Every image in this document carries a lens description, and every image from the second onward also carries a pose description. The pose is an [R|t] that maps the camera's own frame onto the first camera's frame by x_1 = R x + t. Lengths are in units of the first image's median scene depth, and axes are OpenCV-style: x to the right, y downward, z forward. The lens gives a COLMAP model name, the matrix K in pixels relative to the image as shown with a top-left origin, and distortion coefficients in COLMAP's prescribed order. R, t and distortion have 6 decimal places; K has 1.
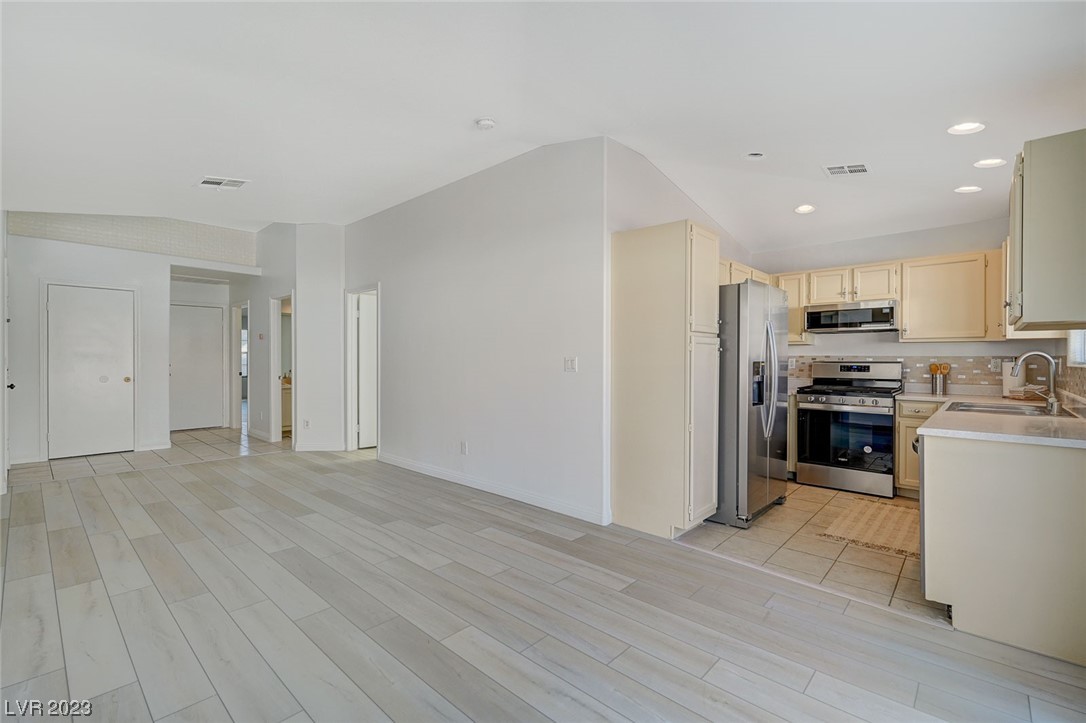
lens RADIAL K [[483.7, 0, 539.3], [0, 483.7, 360.1], [0, 0, 1]] dist [-0.000762, 0.000734]
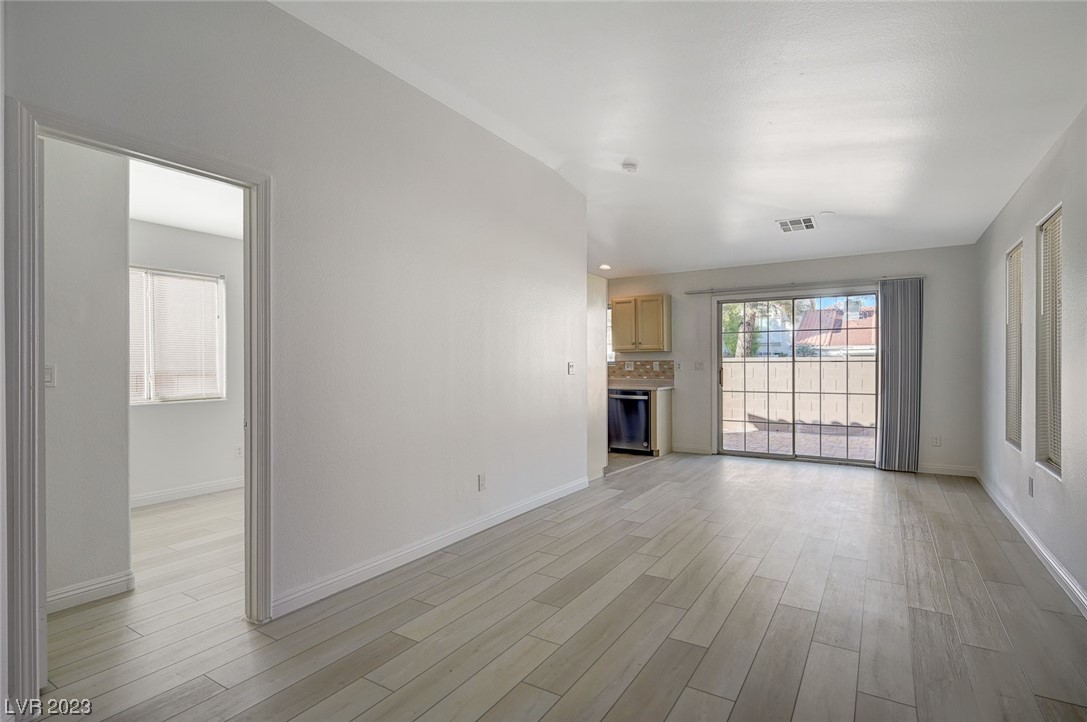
lens RADIAL K [[534.6, 0, 567.0], [0, 534.6, 362.0], [0, 0, 1]] dist [0.009967, -0.000474]
pose [[-0.217965, 0.000426, 0.975957, -1.101242], [0.004031, 0.999992, 0.000464, -0.005423], [-0.975948, 0.004036, -0.217965, 1.158114]]
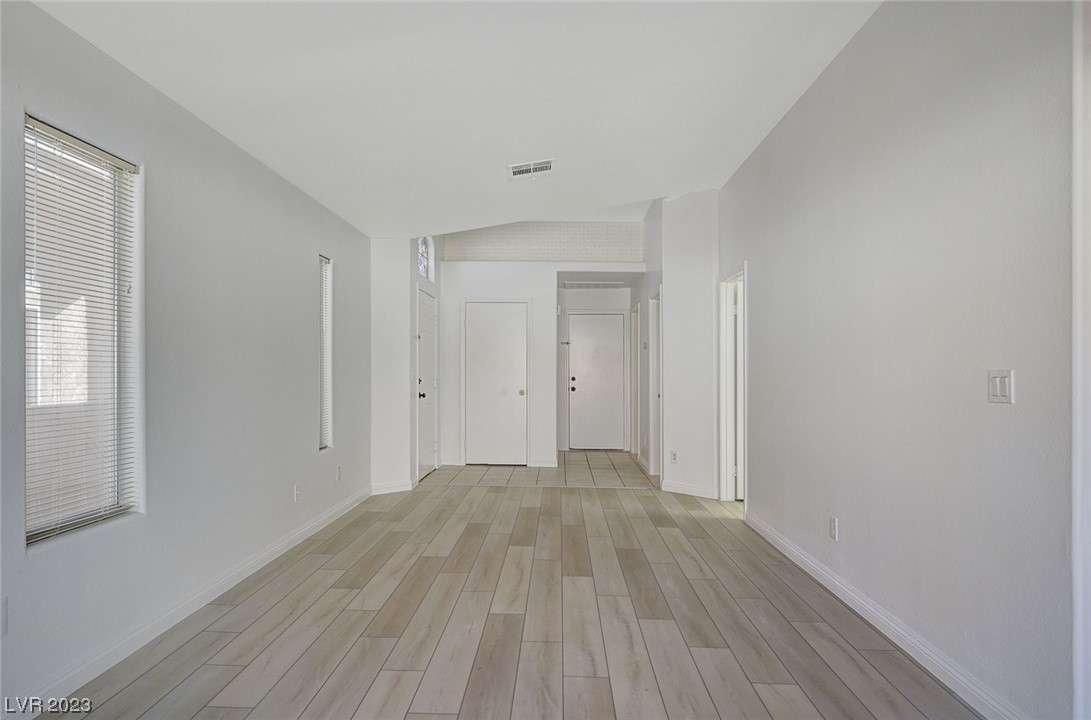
lens RADIAL K [[627.2, 0, 530.1], [0, 627.2, 367.7], [0, 0, 1]] dist [-0.008278, 0.000576]
pose [[0.646637, -0.000674, -0.762798, 0.197125], [-0.008930, 0.999924, -0.008454, 0.000265], [0.762746, 0.012278, 0.646582, 0.264305]]
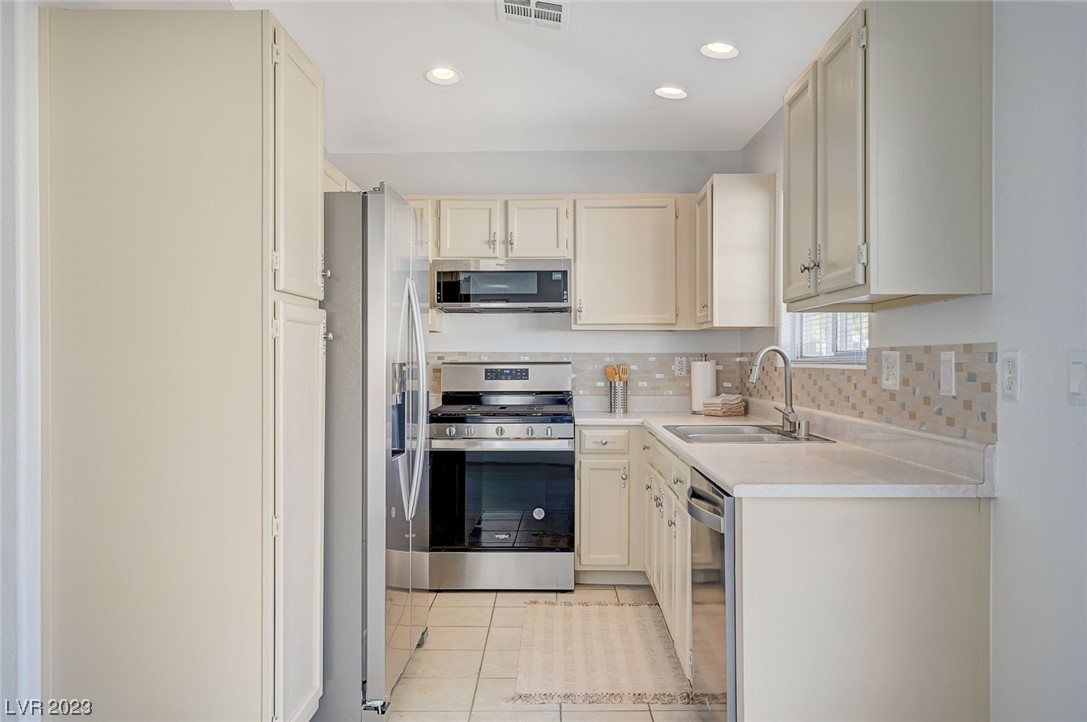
lens RADIAL K [[860.1, 0, 549.5], [0, 860.1, 364.5], [0, 0, 1]] dist [0.011943, 0.006936]
pose [[0.740603, -0.008106, 0.671894, -0.002942], [0.005335, 0.999967, 0.006184, -0.000072], [-0.671921, -0.000996, 0.740622, 0.231643]]
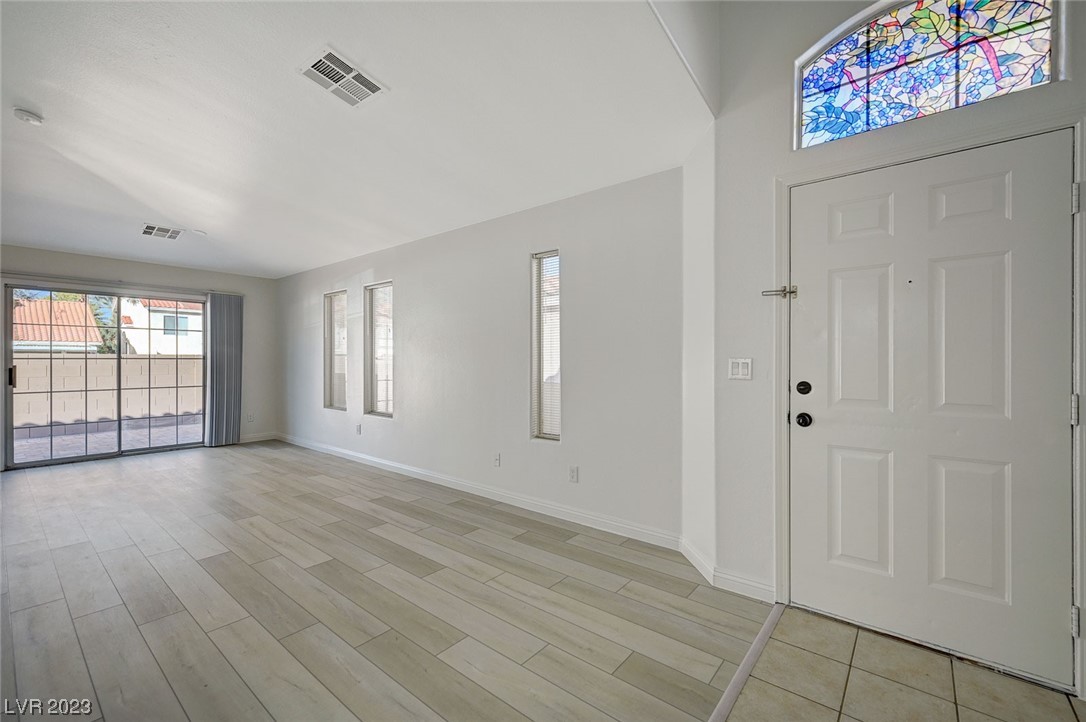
lens RADIAL K [[447.2, 0, 537.7], [0, 447.2, 361.0], [0, 0, 1]] dist [-0.003006, 0.000588]
pose [[-0.997880, -0.005637, -0.064843, -0.857259], [-0.005896, 0.999975, 0.003805, -0.008256], [0.064820, 0.004179, -0.997888, 1.567483]]
